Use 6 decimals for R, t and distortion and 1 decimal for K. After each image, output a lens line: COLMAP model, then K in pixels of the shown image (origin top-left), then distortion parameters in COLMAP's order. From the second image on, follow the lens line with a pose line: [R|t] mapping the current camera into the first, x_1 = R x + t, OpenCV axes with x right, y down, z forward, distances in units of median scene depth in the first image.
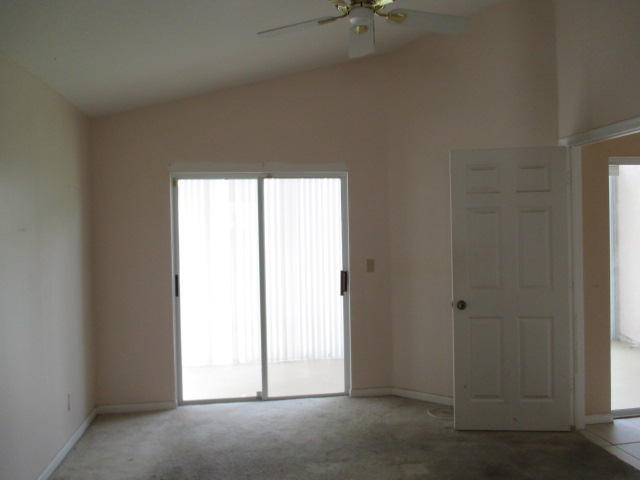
lens RADIAL K [[530.0, 0, 320.4], [0, 530.0, 238.9], [0, 0, 1]] dist [-0.012654, -0.000253]
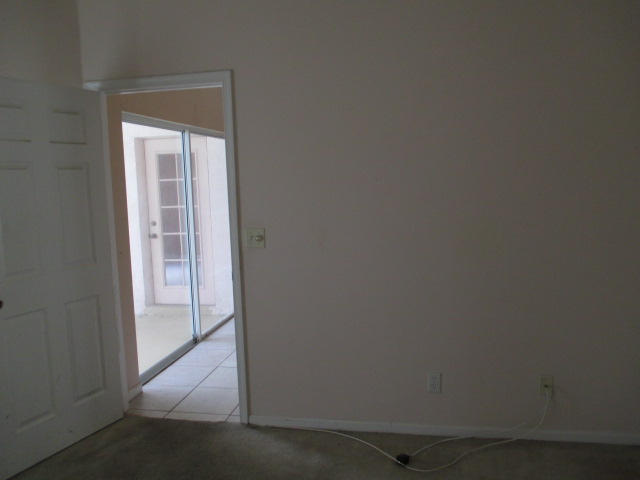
lens RADIAL K [[530.0, 0, 319.5], [0, 530.0, 239.1], [0, 0, 1]] dist [-0.012654, -0.000253]
pose [[0.353674, -0.093580, 0.930676, -0.213394], [0.043964, 0.995546, 0.083395, 0.003898], [-0.934335, 0.011422, 0.356213, 0.367054]]
